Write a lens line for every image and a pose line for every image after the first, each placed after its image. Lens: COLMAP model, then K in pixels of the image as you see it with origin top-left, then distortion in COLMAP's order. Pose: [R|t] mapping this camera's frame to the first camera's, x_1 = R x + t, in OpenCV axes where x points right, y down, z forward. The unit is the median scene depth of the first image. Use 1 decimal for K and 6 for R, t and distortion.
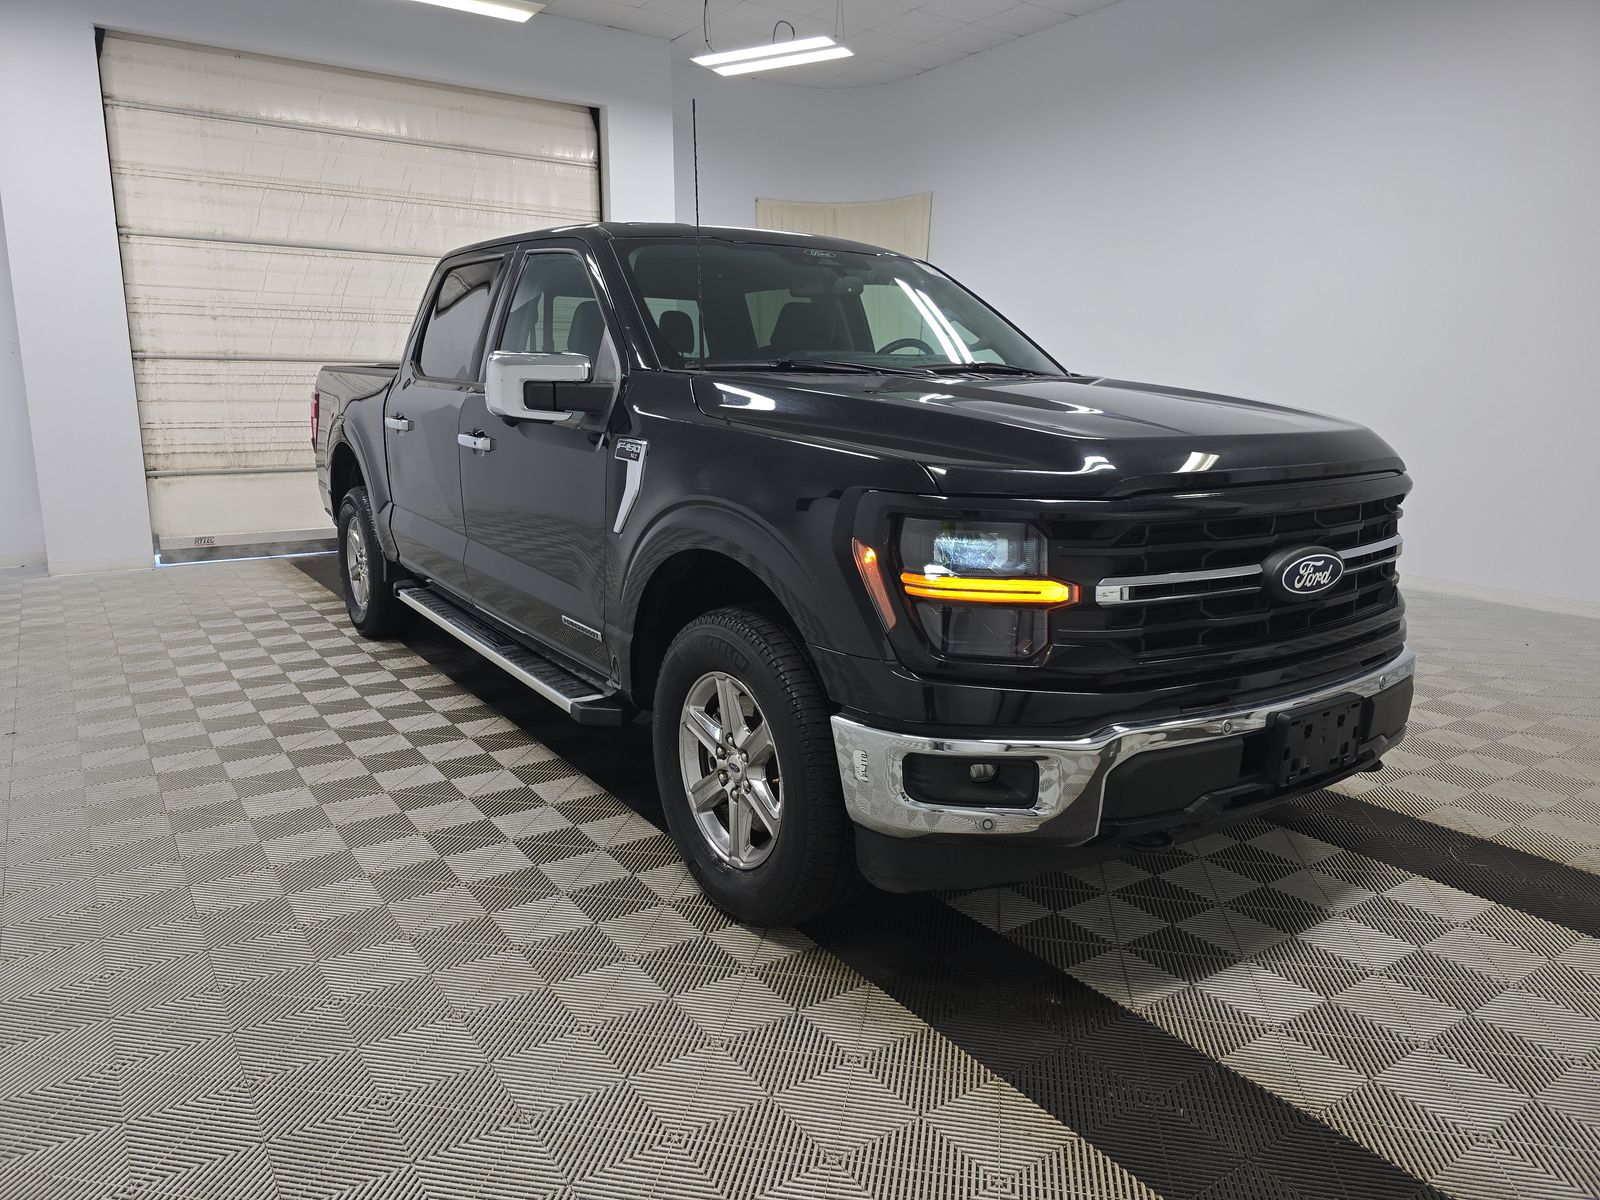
lens RADIAL K [[1085.5, 0, 791.8], [0, 1085.5, 593.1], [0, 0, 1]] dist [0.065488, -0.045527]
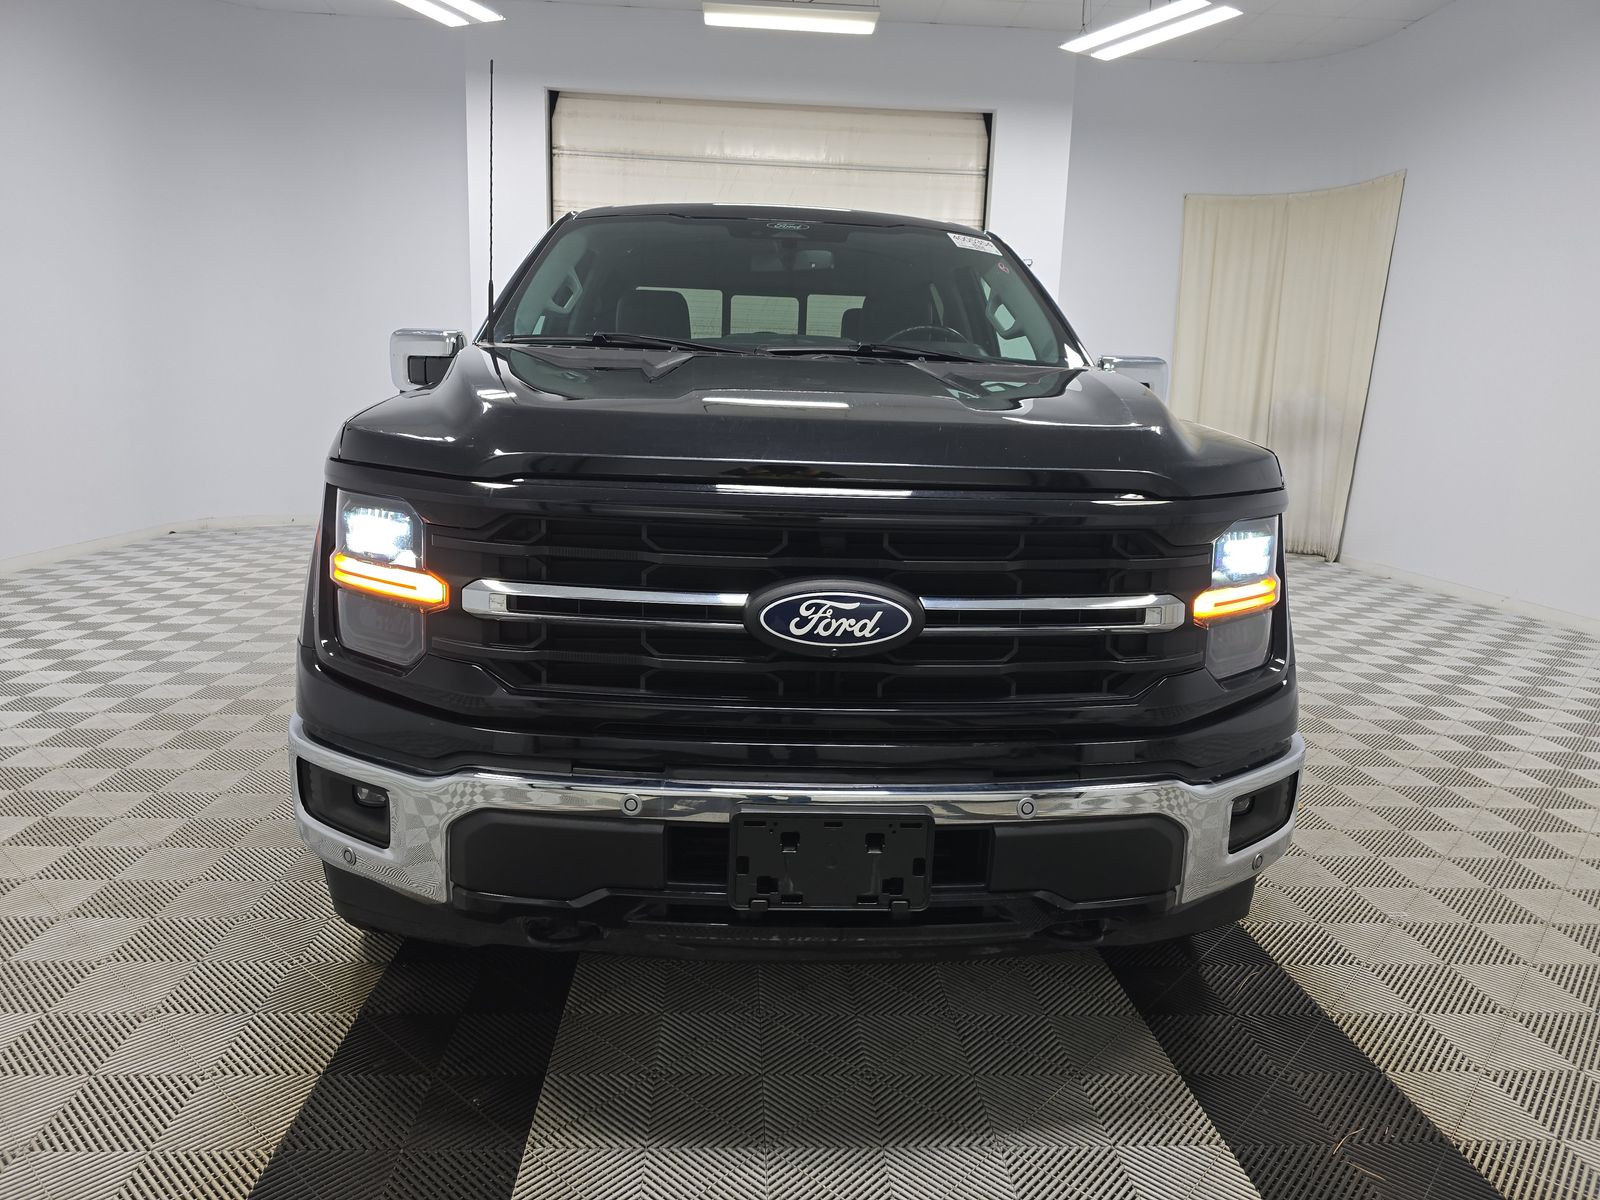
lens RADIAL K [[1085.5, 0, 791.8], [0, 1085.5, 593.1], [0, 0, 1]] dist [0.065488, -0.045527]
pose [[0.855008, 0.115676, -0.505550, 0.264605], [-0.128830, 0.991626, 0.009014, -0.012160], [0.502359, 0.057423, 0.862750, 0.130865]]
